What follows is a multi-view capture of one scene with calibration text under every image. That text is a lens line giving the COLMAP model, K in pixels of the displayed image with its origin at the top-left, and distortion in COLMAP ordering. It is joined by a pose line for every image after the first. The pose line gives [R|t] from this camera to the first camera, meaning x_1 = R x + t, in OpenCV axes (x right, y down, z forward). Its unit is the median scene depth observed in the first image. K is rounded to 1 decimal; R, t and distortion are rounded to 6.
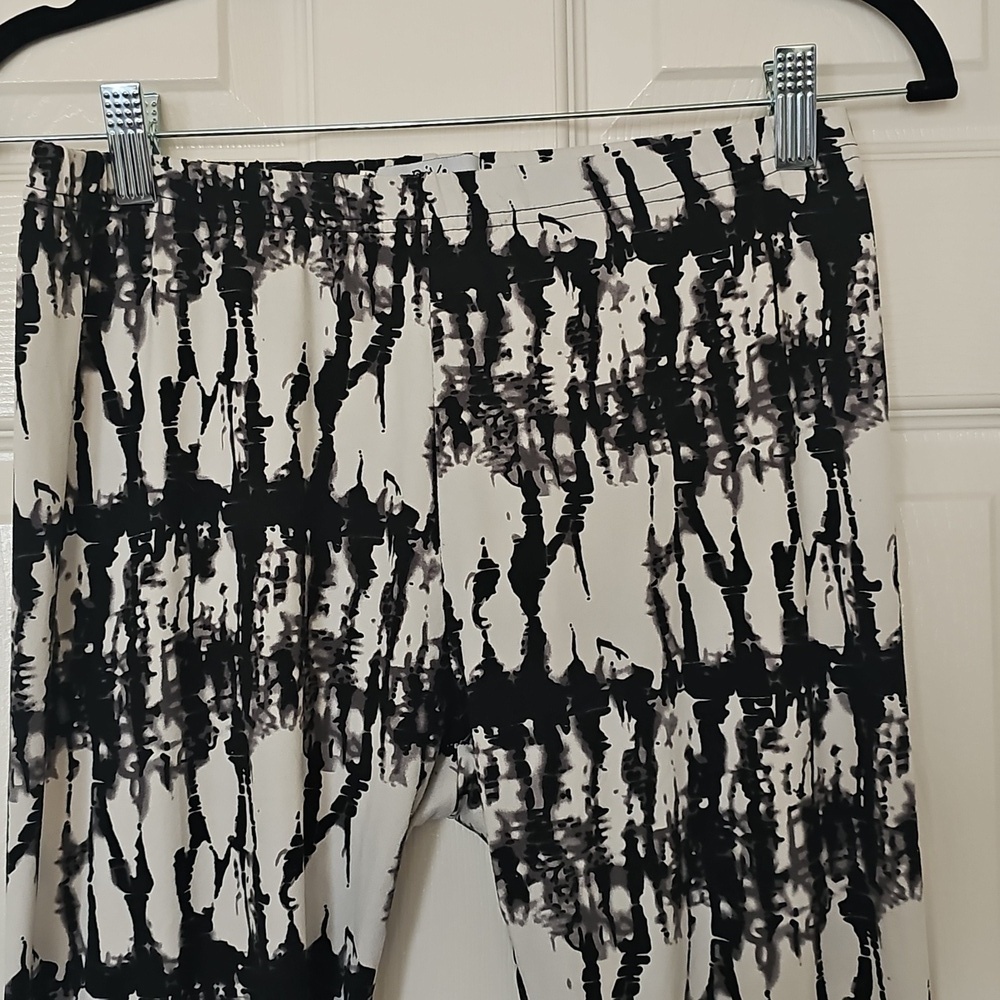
lens RADIAL K [[1422.0, 0, 500.0], [0, 1422.0, 500.0], [0, 0, 1]] dist [0.206270, -0.737869]
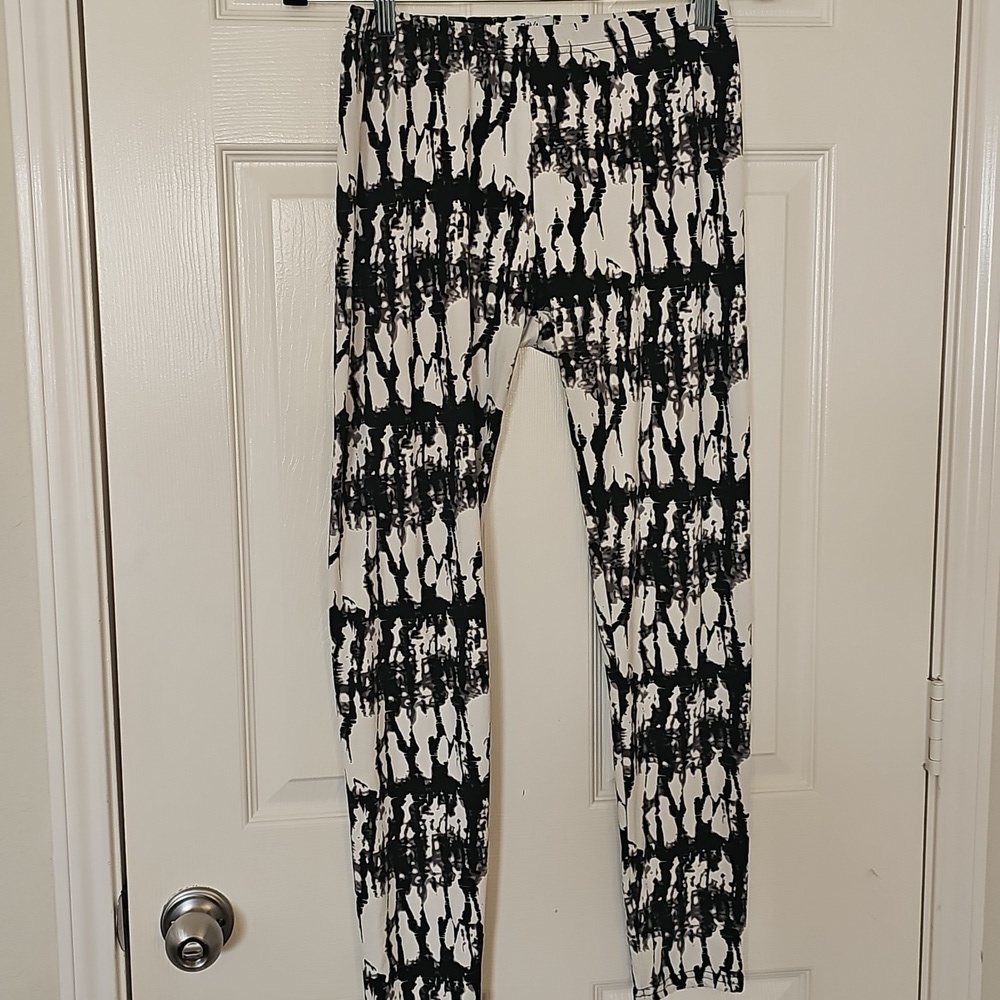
lens RADIAL K [[1422.0, 0, 500.0], [0, 1422.0, 500.0], [0, 0, 1]] dist [0.206270, -0.737869]
pose [[0.990196, -0.009471, 0.139362, -0.385975], [-0.010192, 0.990140, 0.139711, 0.156014], [-0.139312, -0.139762, 0.980336, -1.106603]]
